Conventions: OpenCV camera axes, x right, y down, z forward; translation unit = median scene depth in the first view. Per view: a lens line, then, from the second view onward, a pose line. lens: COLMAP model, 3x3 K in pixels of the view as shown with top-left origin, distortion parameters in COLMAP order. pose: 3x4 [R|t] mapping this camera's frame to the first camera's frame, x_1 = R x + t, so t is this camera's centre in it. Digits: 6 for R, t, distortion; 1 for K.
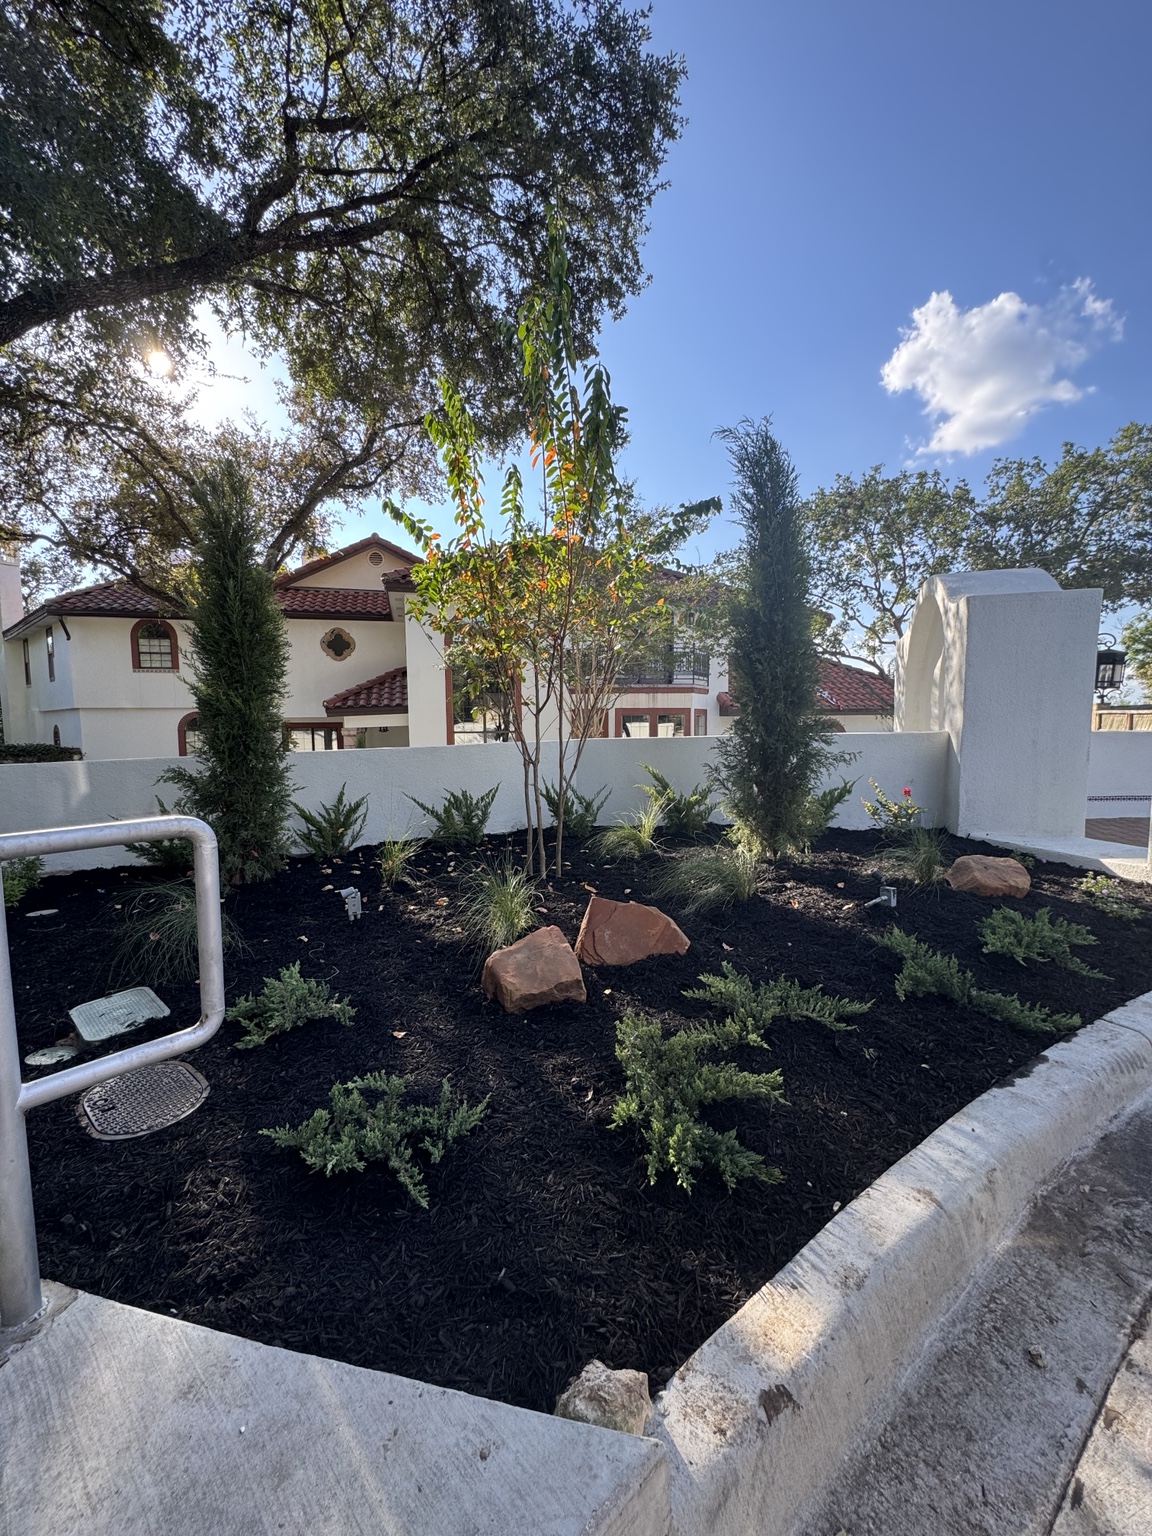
lens RADIAL K [[604.5, 0, 576.0], [0, 604.5, 768.0], [0, 0, 1]] dist [-0.001541, 0.000306]
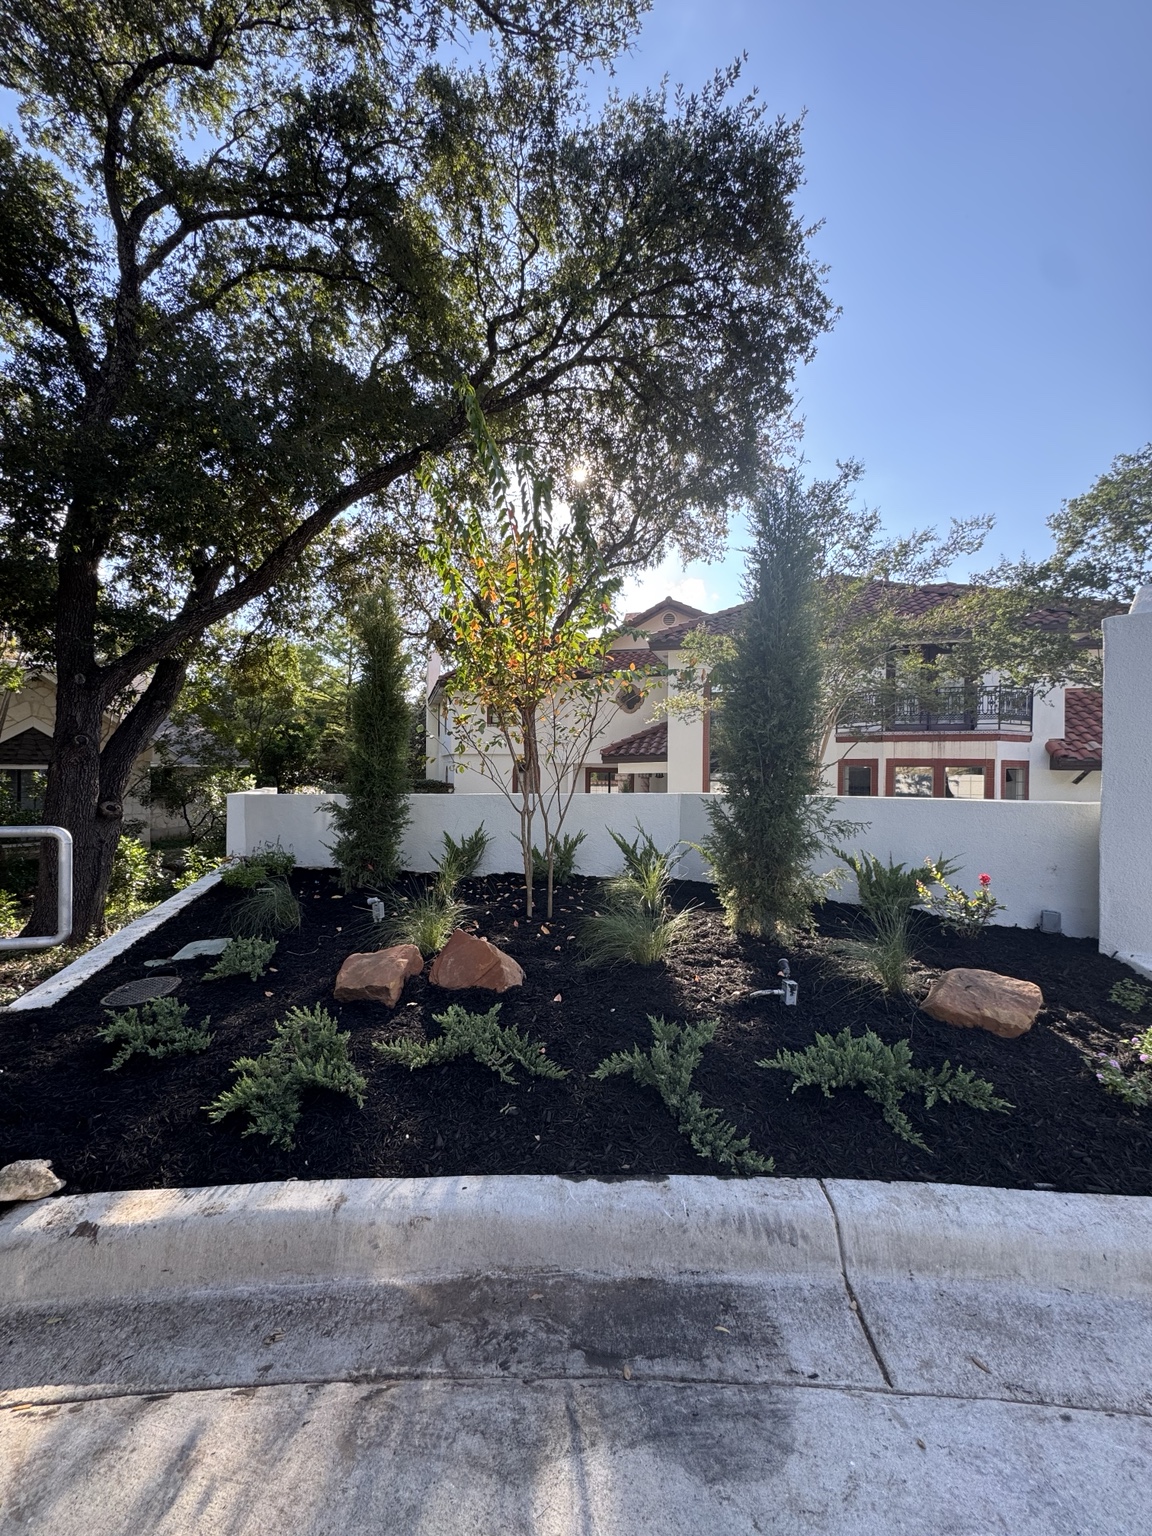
lens RADIAL K [[604.5, 0, 576.0], [0, 604.5, 768.0], [0, 0, 1]] dist [-0.001541, 0.000306]
pose [[0.842344, 0.018960, -0.538606, 0.330408], [-0.059087, 0.996605, -0.057326, -0.017190], [0.535691, 0.080113, 0.840605, 0.042031]]
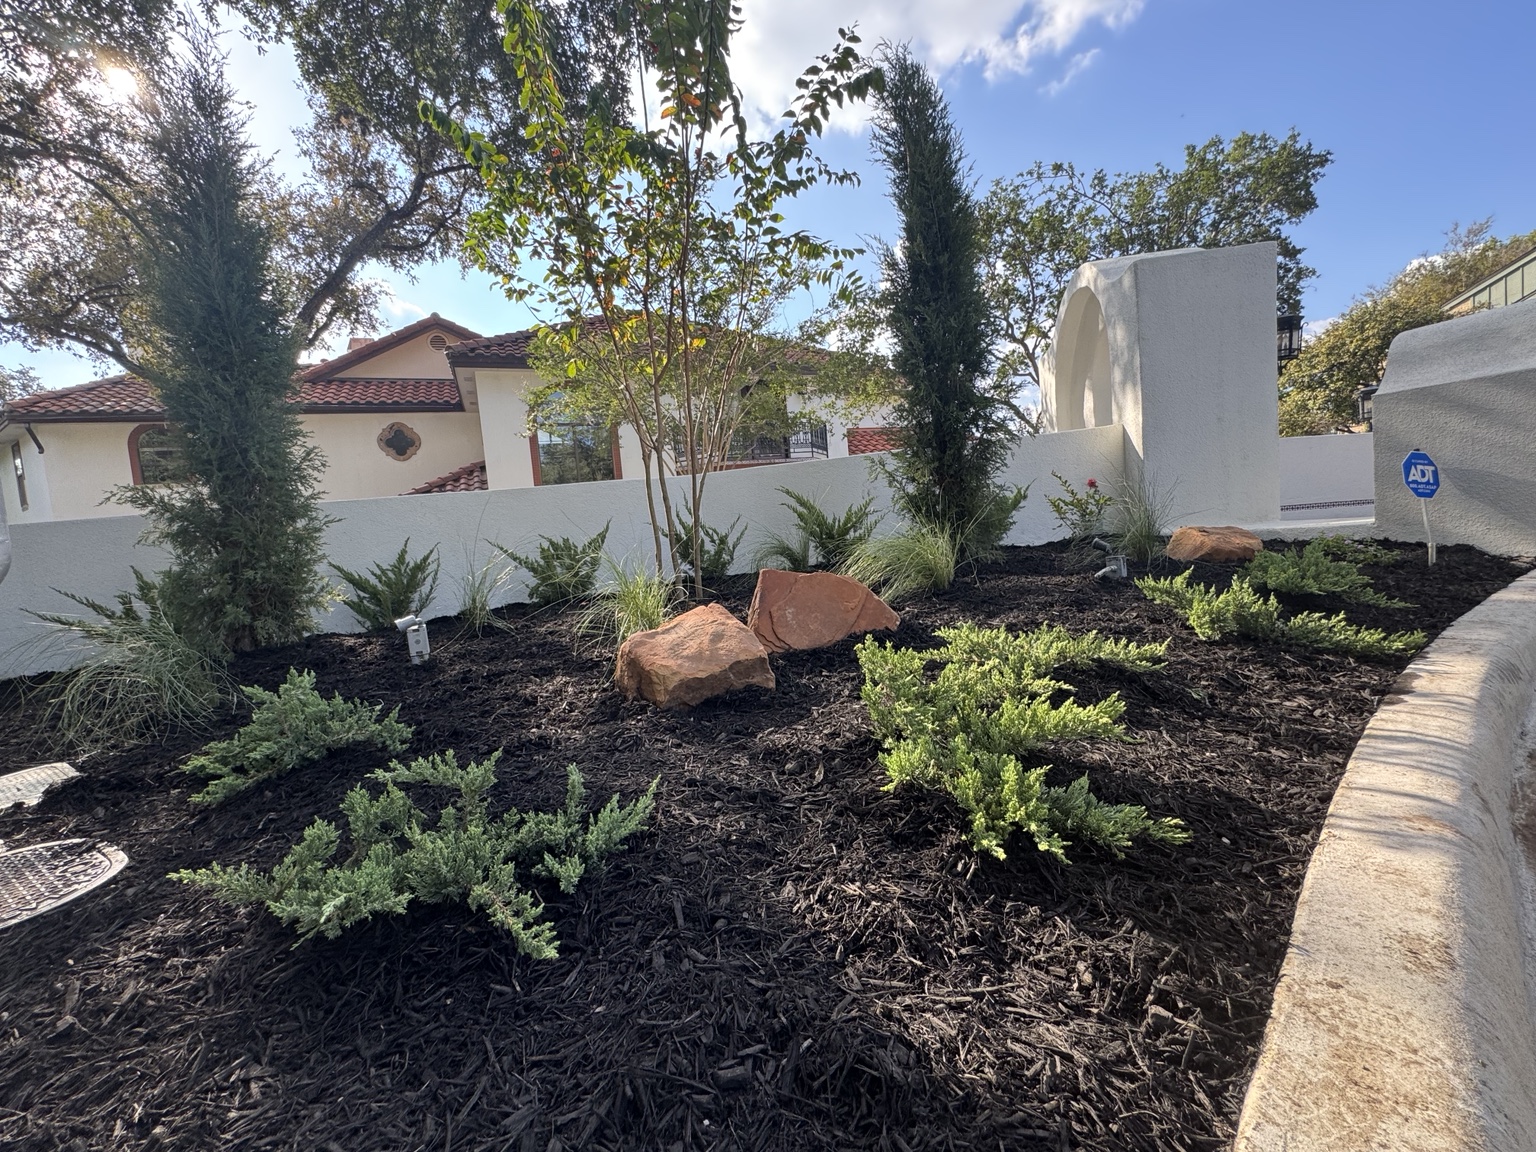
lens RADIAL K [[643.4, 0, 768.0], [0, 643.4, 576.0], [0, 0, 1]] dist [-0.000815, -0.000363]
pose [[0.988553, -0.082820, 0.126111, -0.023577], [0.084095, 0.996446, -0.004812, 0.084699], [-0.125265, 0.015362, 0.992004, 0.092160]]
